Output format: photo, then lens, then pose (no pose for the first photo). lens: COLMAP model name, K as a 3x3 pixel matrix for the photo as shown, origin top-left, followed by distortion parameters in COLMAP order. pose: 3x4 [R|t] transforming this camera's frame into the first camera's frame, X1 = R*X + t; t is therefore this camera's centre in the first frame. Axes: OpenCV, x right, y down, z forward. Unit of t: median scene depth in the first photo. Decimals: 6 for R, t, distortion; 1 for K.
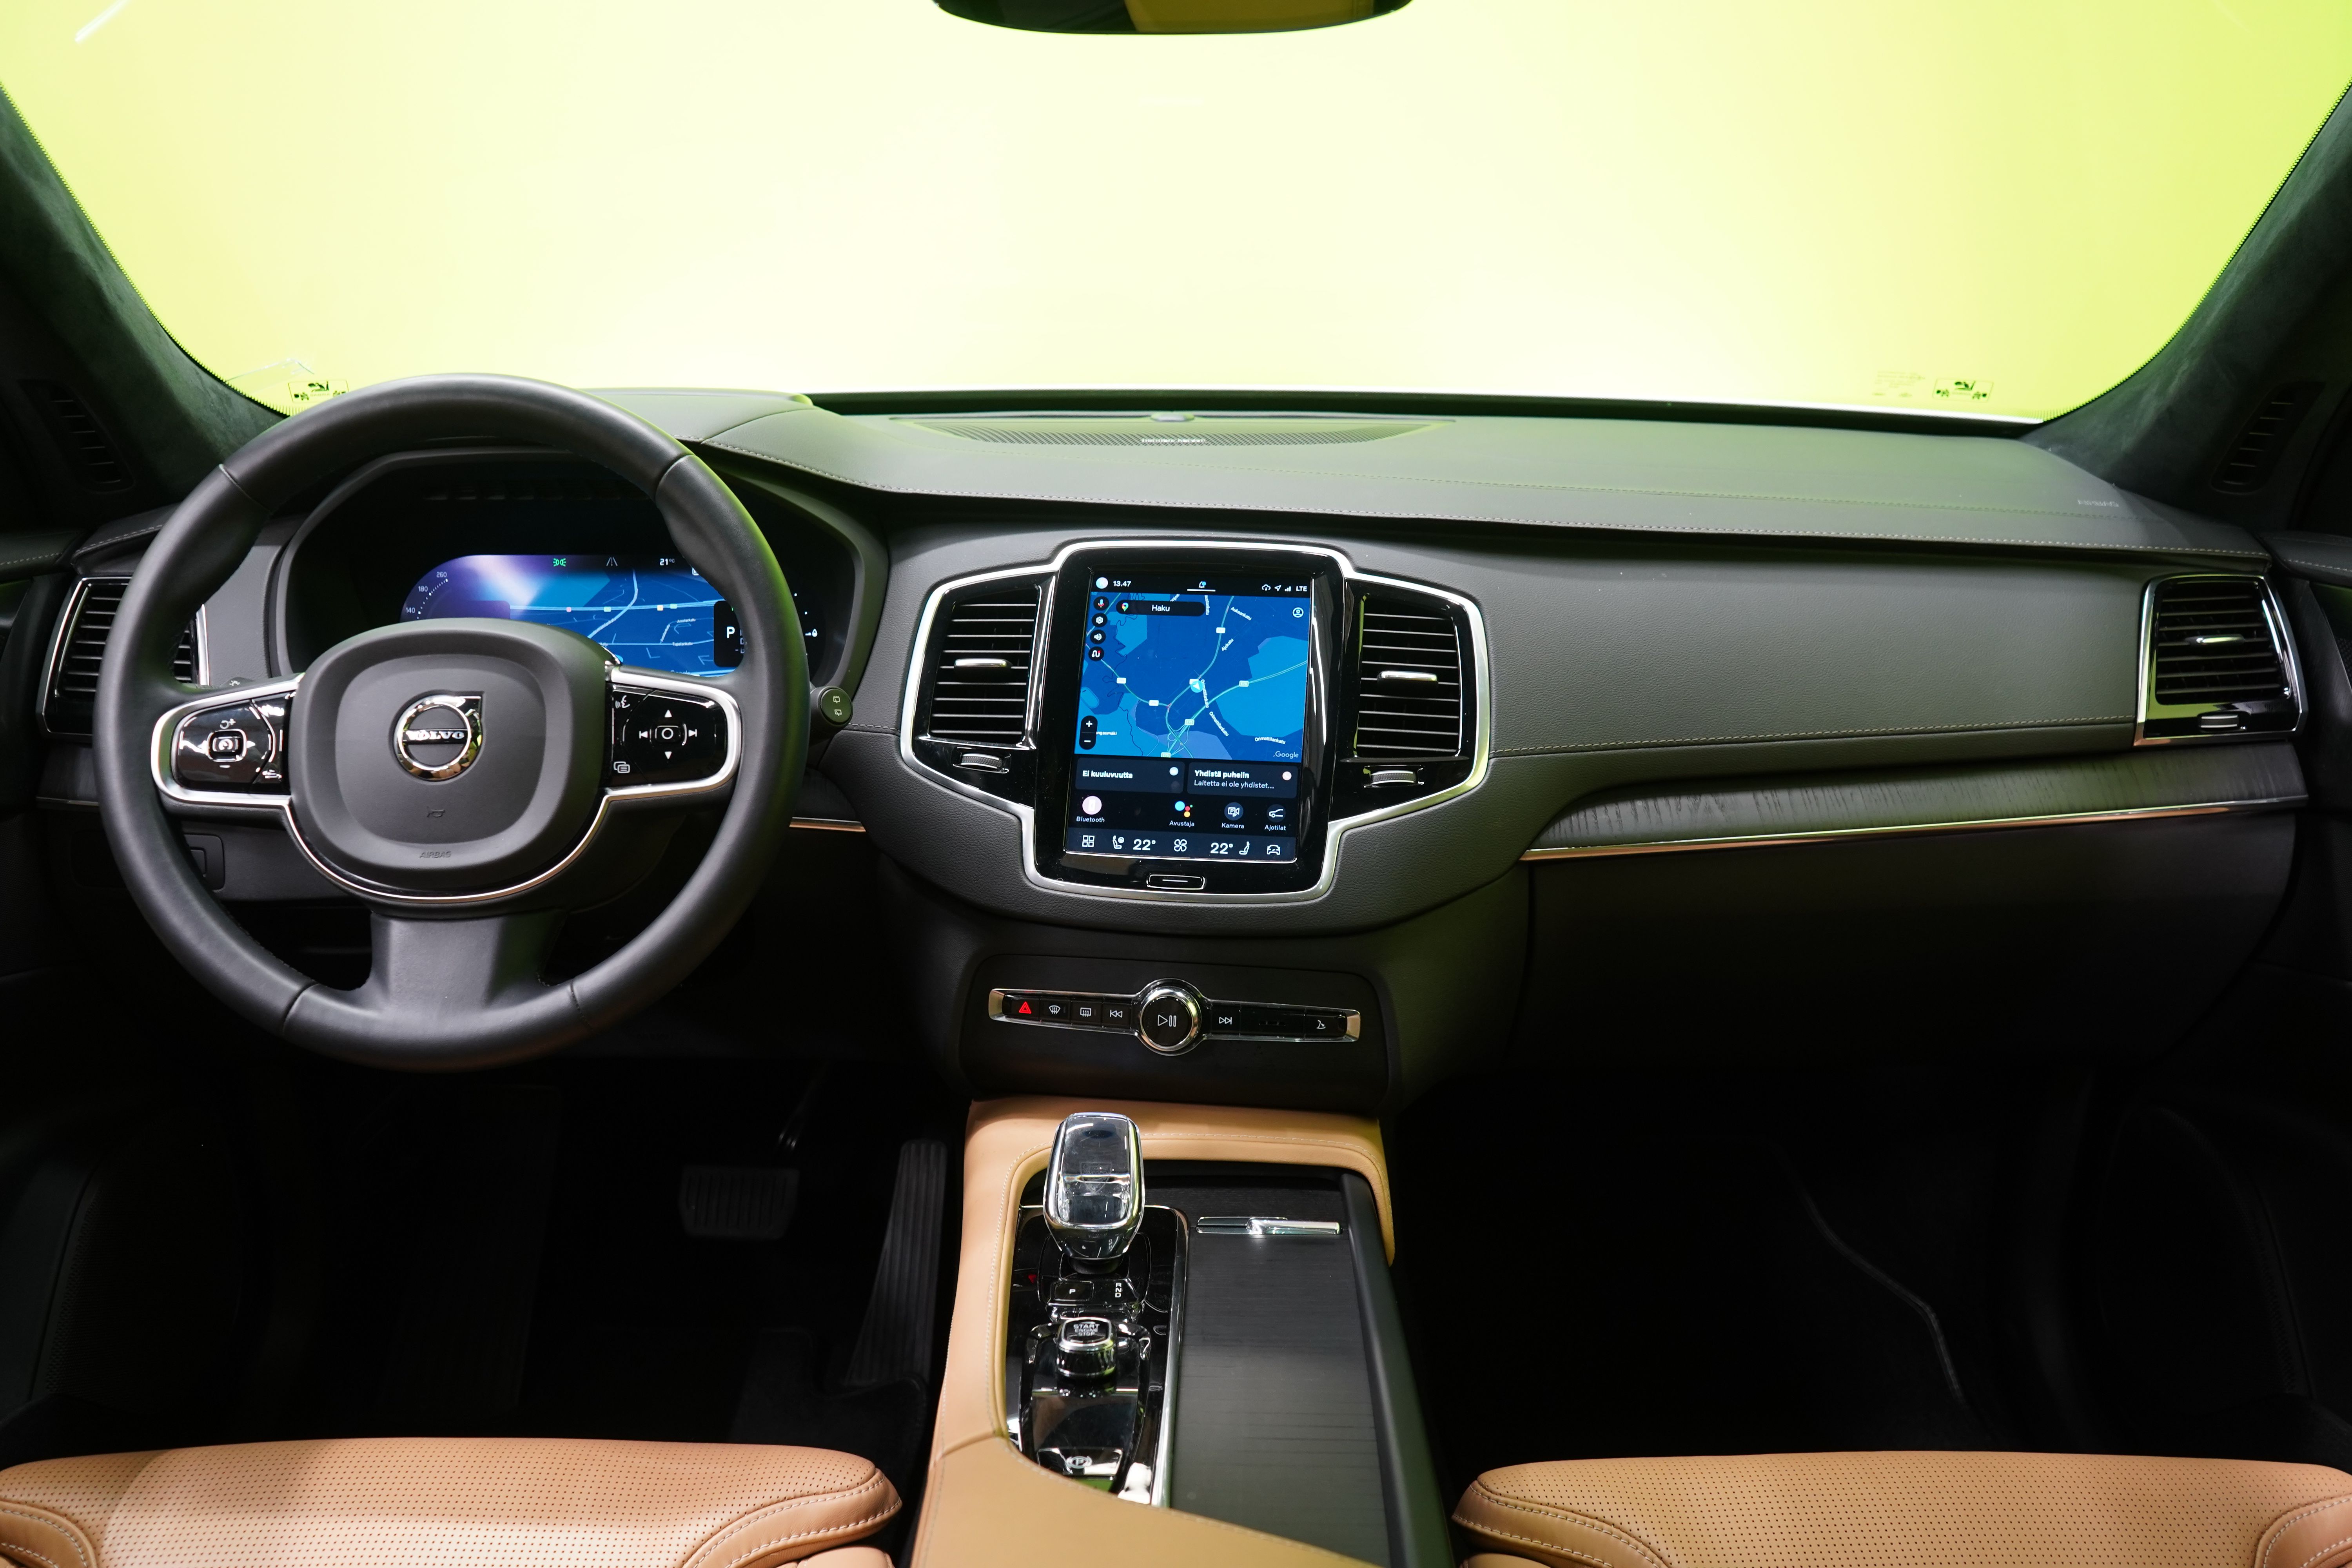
lens RADIAL K [[1913.1, 0, 1176.0], [0, 1913.1, 784.0], [0, 0, 1]] dist [-0.000115, 0.004425]
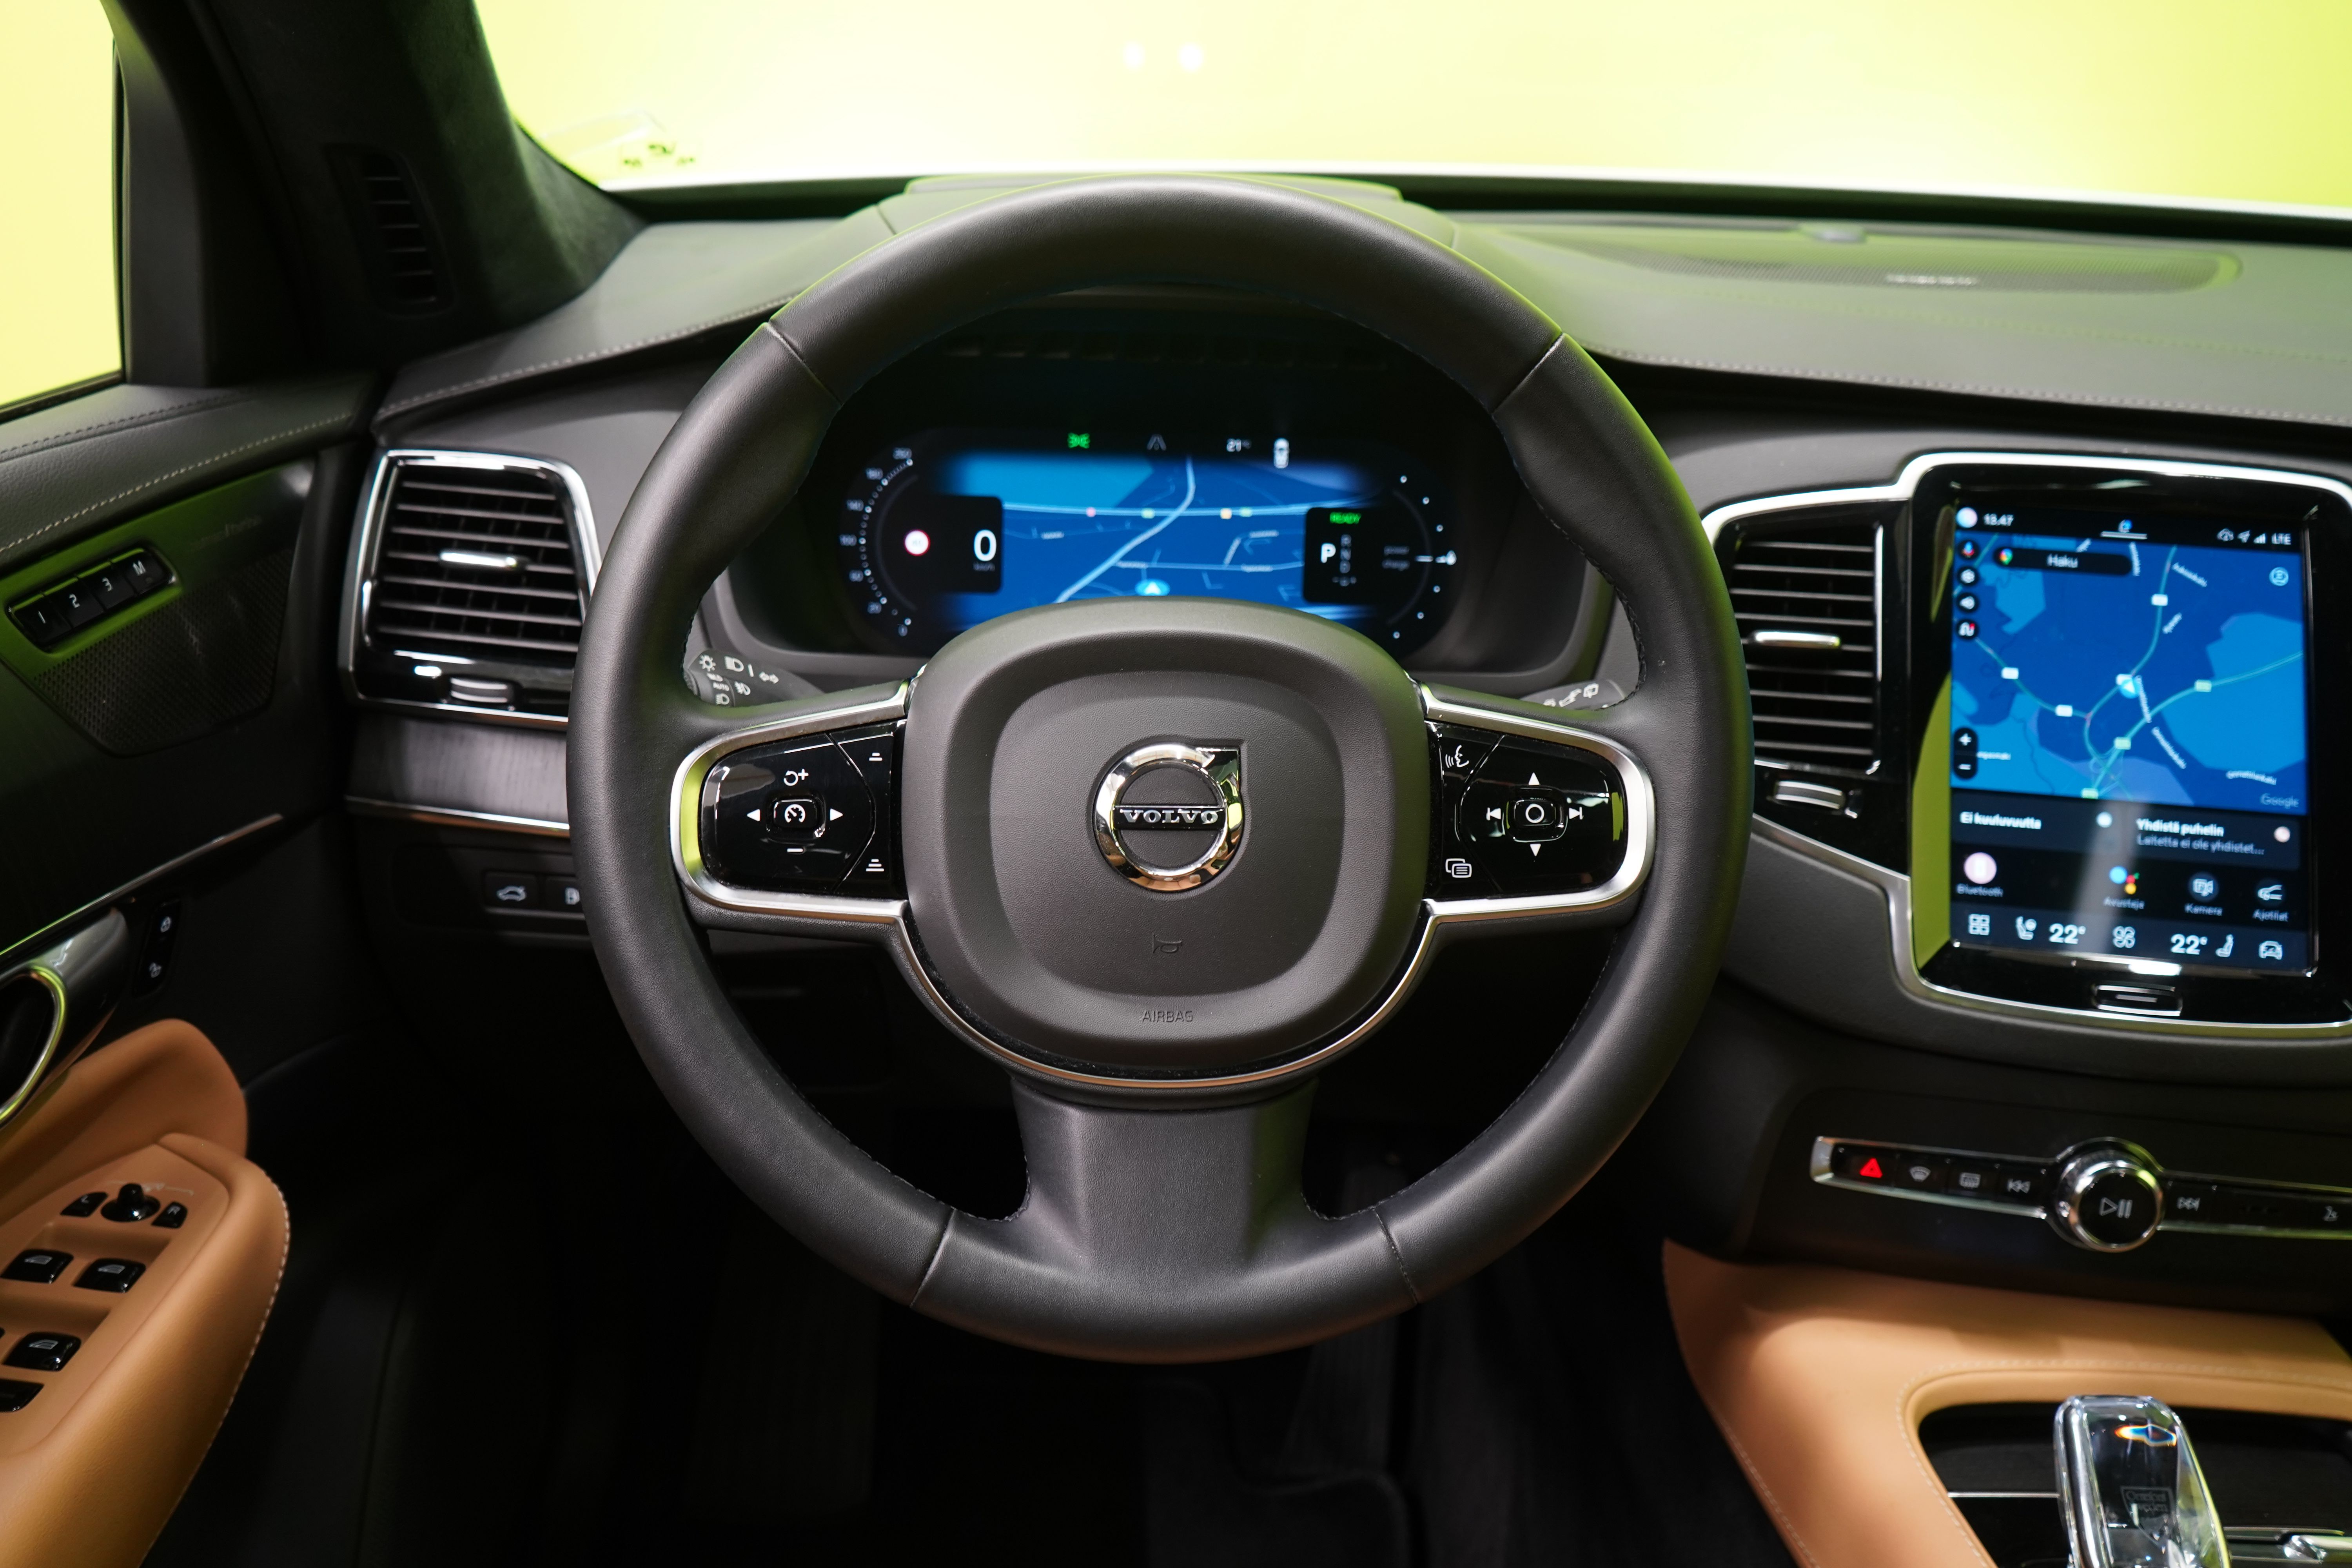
lens RADIAL K [[1913.1, 0, 1176.0], [0, 1913.1, 784.0], [0, 0, 1]] dist [-0.000115, 0.004425]
pose [[0.999154, 0.027182, 0.030857, -0.340221], [-0.030970, 0.991059, 0.129782, -0.094232], [-0.027054, -0.130628, 0.991062, 0.351875]]
